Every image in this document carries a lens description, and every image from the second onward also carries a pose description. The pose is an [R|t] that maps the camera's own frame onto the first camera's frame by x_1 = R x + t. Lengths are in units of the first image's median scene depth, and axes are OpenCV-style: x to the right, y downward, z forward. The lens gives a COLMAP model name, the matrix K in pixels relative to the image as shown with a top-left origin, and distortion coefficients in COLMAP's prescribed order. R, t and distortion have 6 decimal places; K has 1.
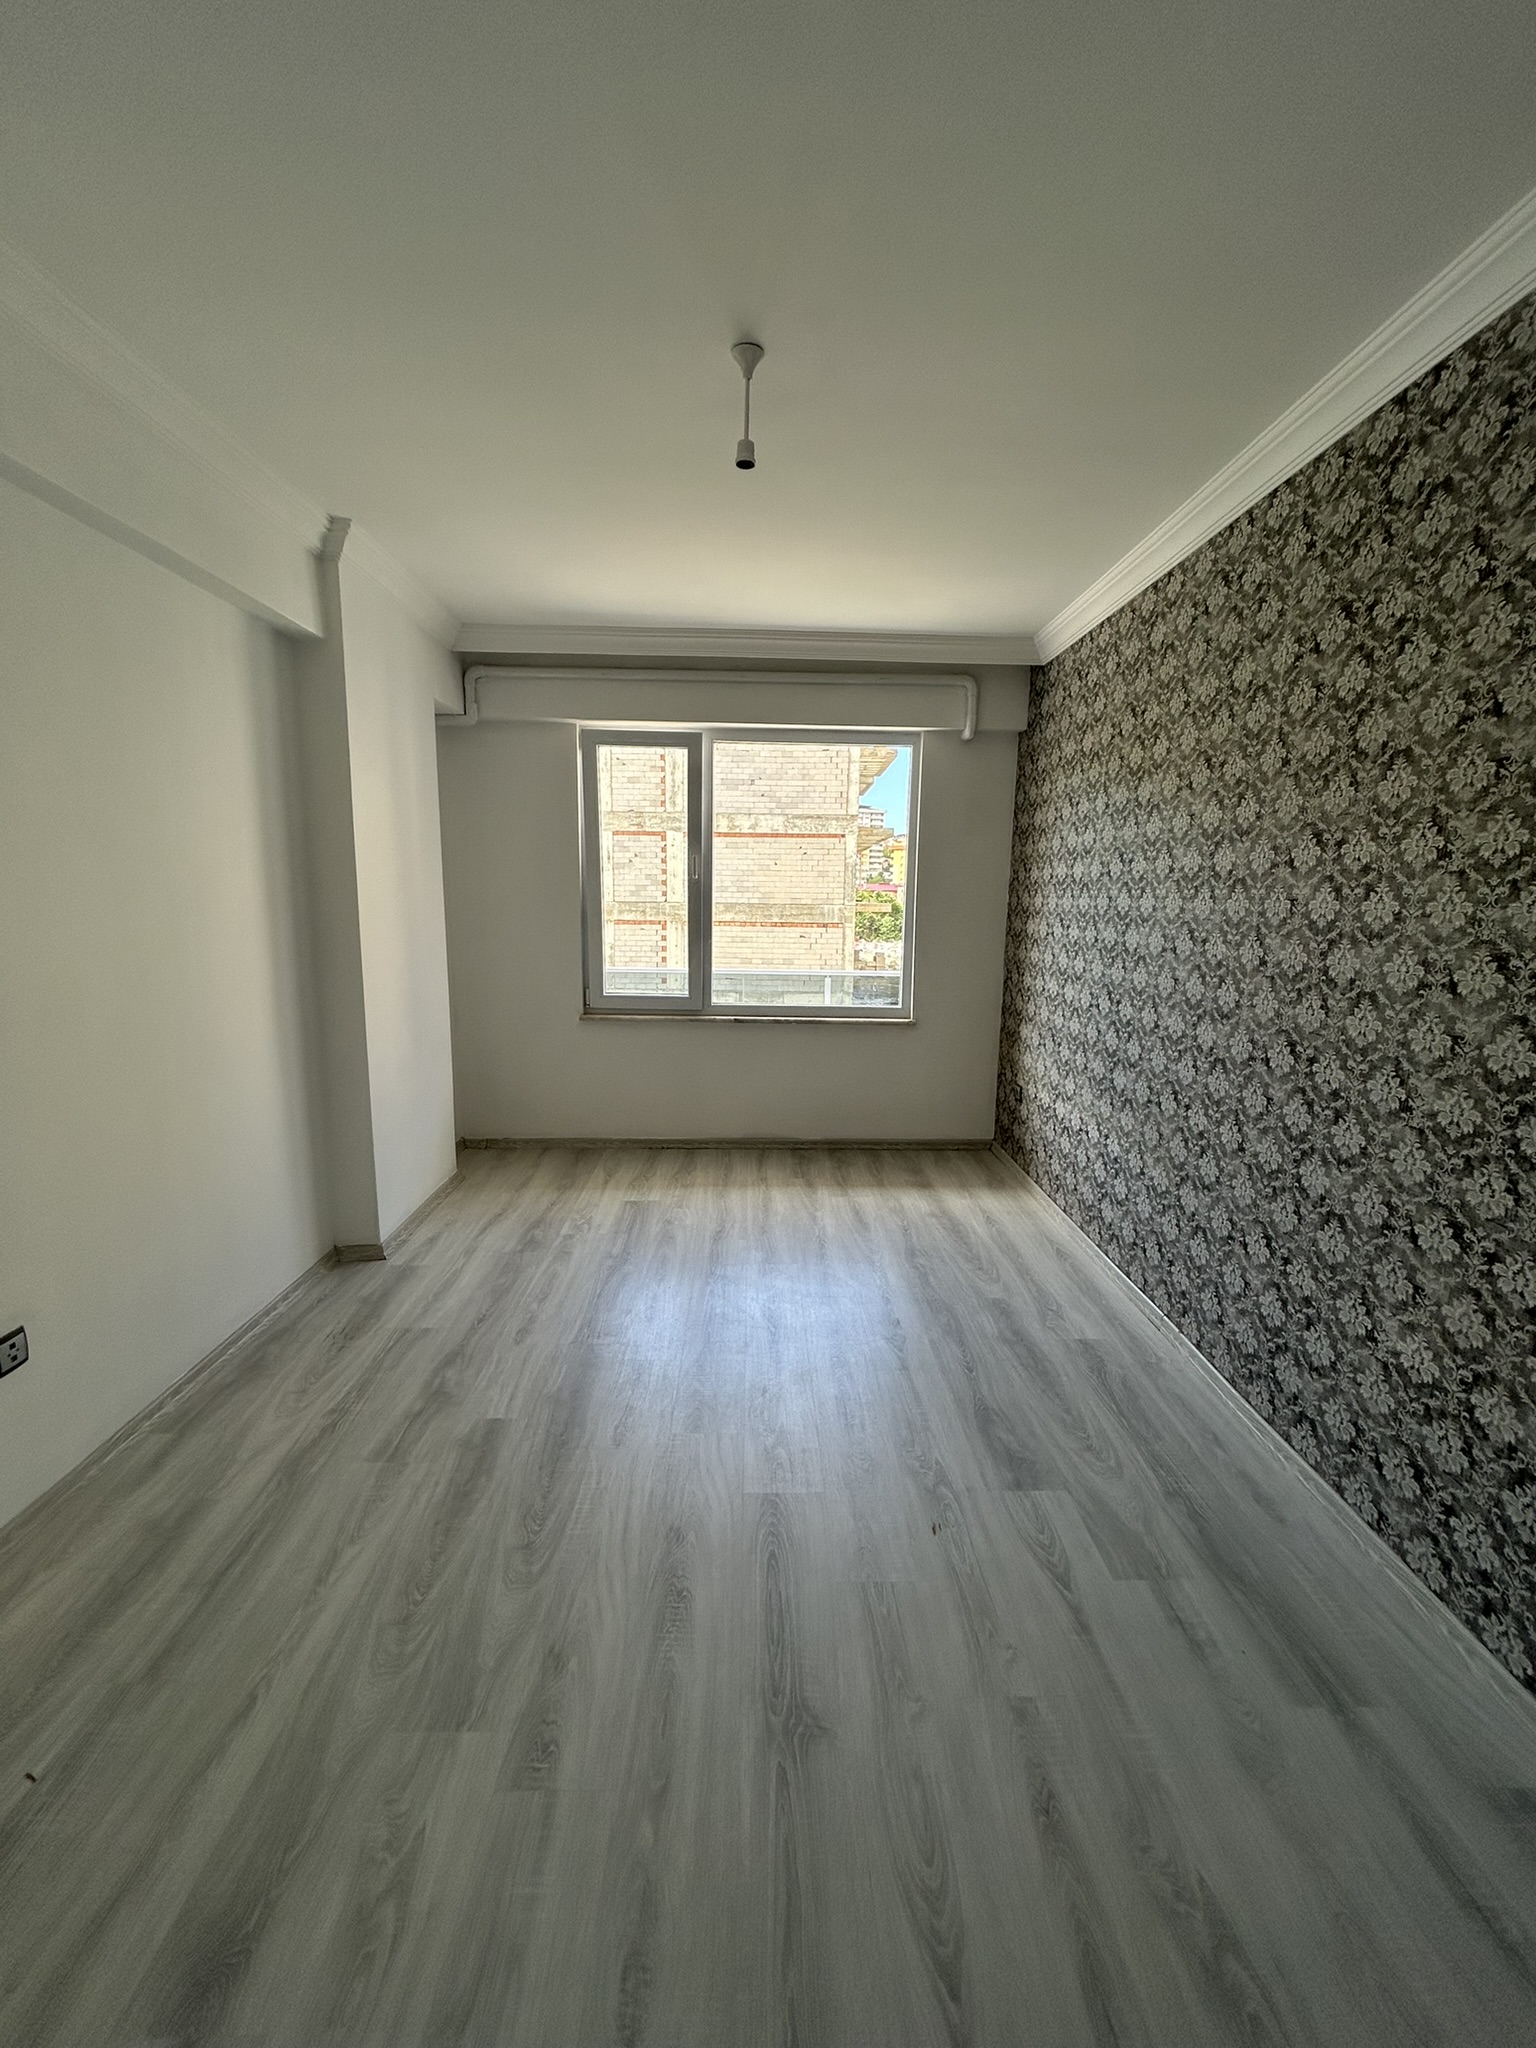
lens RADIAL K [[822.0, 0, 768.9], [0, 822.0, 1026.1], [0, 0, 1]] dist [-0.007028, 0.003678]
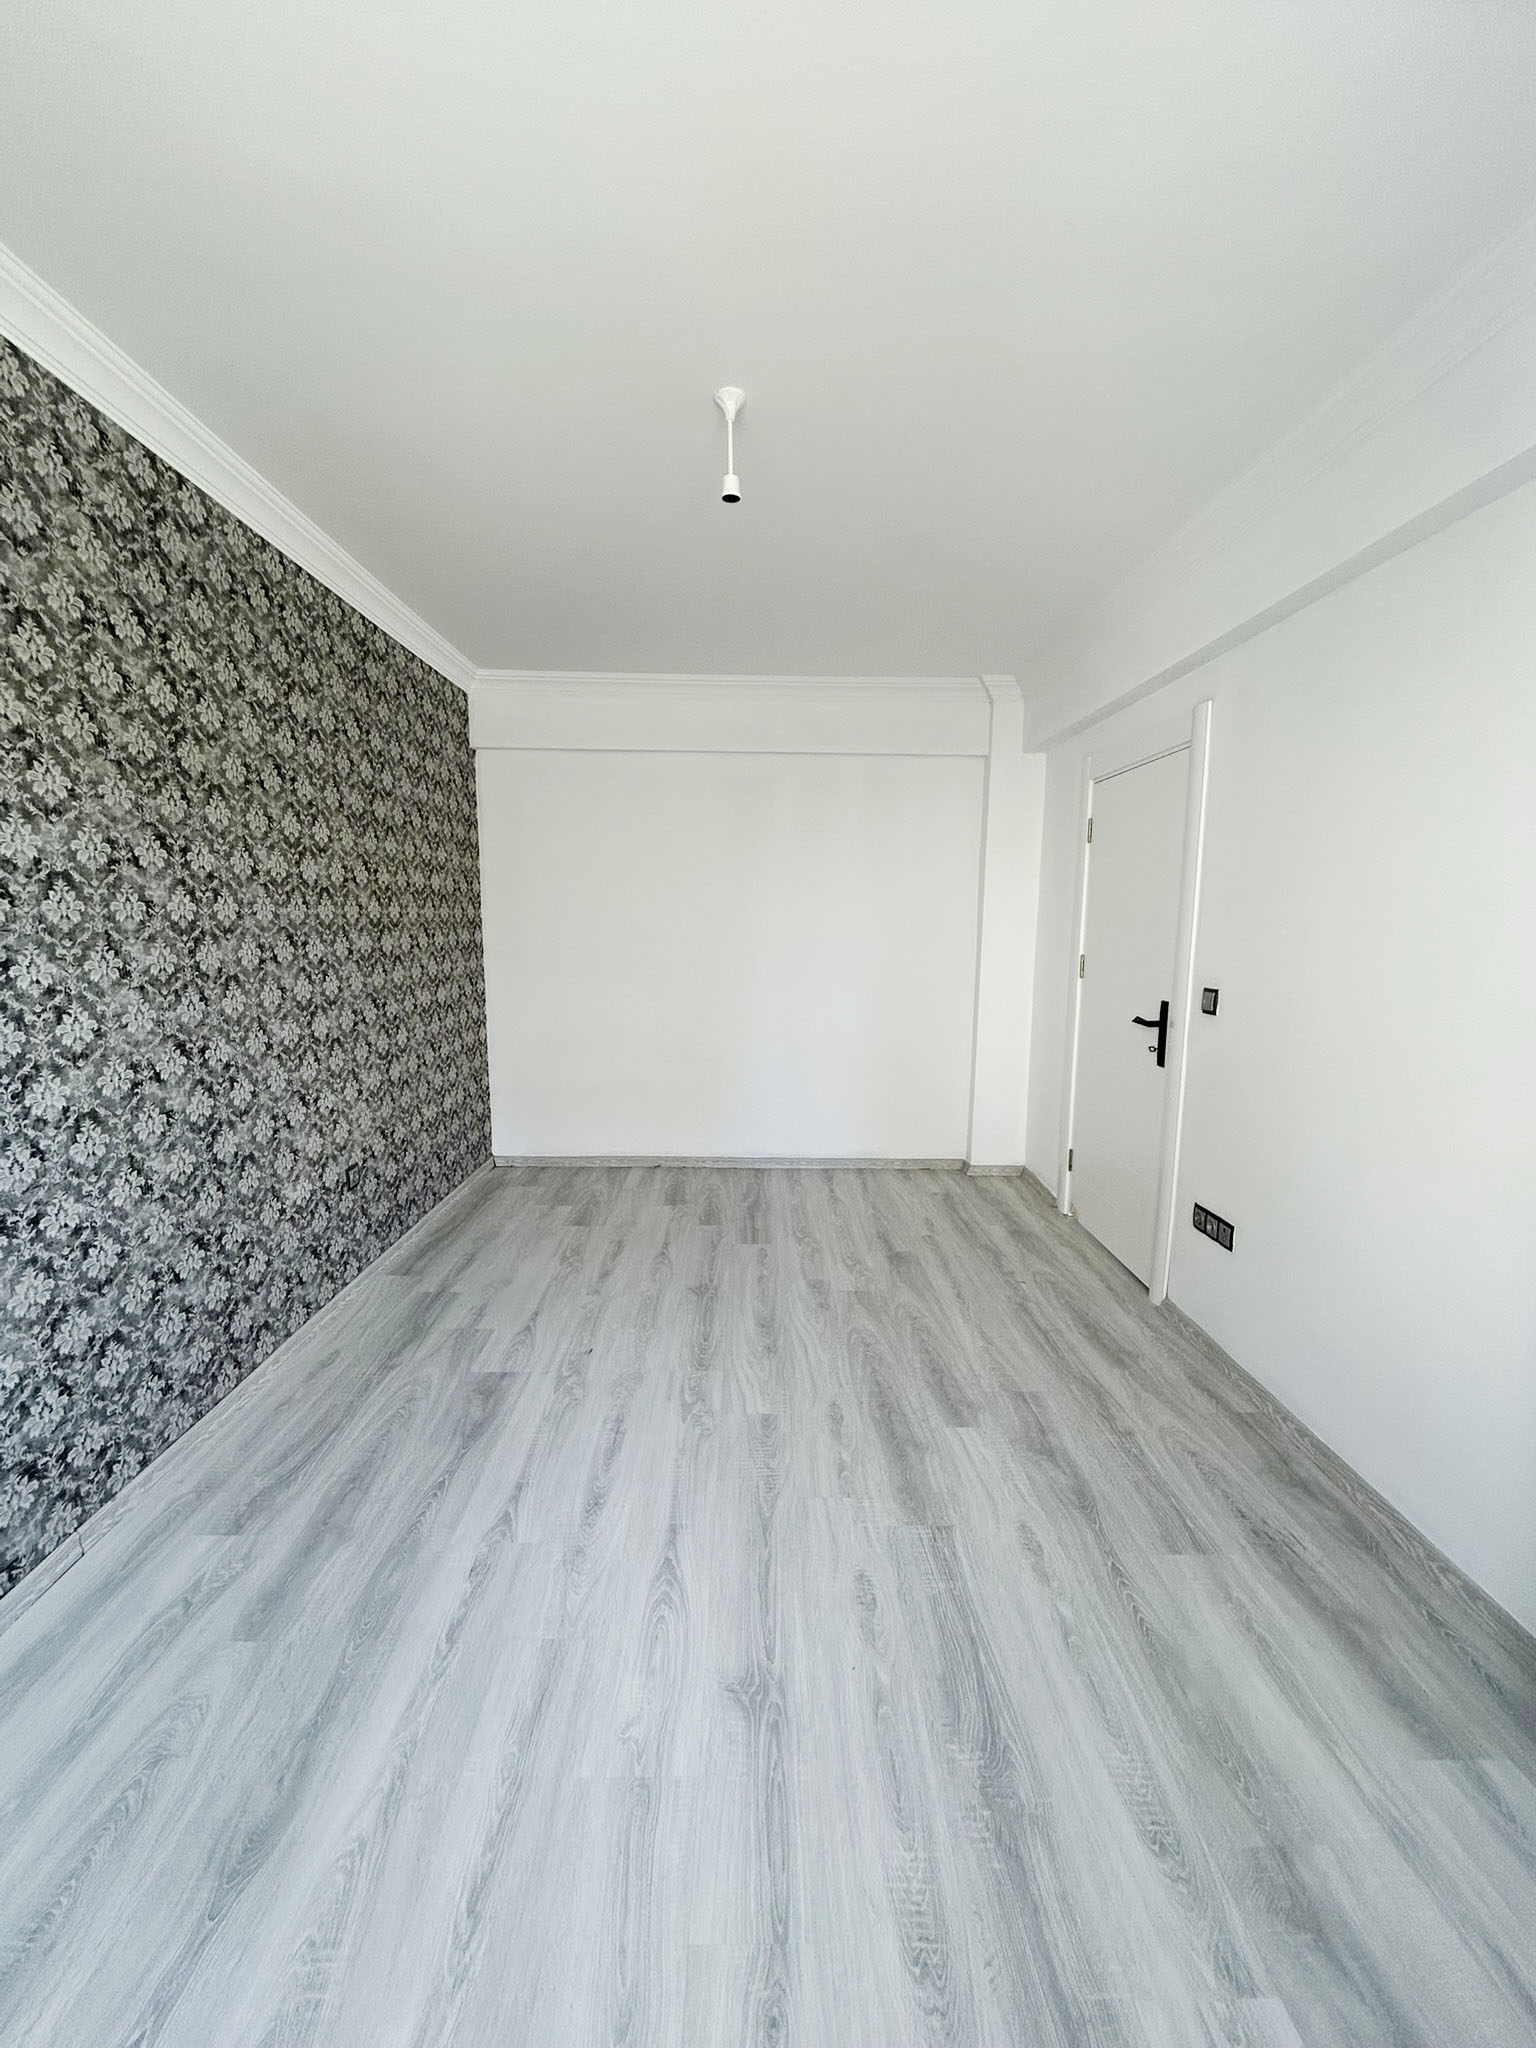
lens RADIAL K [[822.0, 0, 768.9], [0, 822.0, 1026.1], [0, 0, 1]] dist [-0.007028, 0.003678]
pose [[-0.999665, -0.025592, -0.003769, -0.081682], [-0.025578, 0.956105, 0.291906, -0.323269], [-0.003867, 0.291905, -0.956440, 2.021001]]
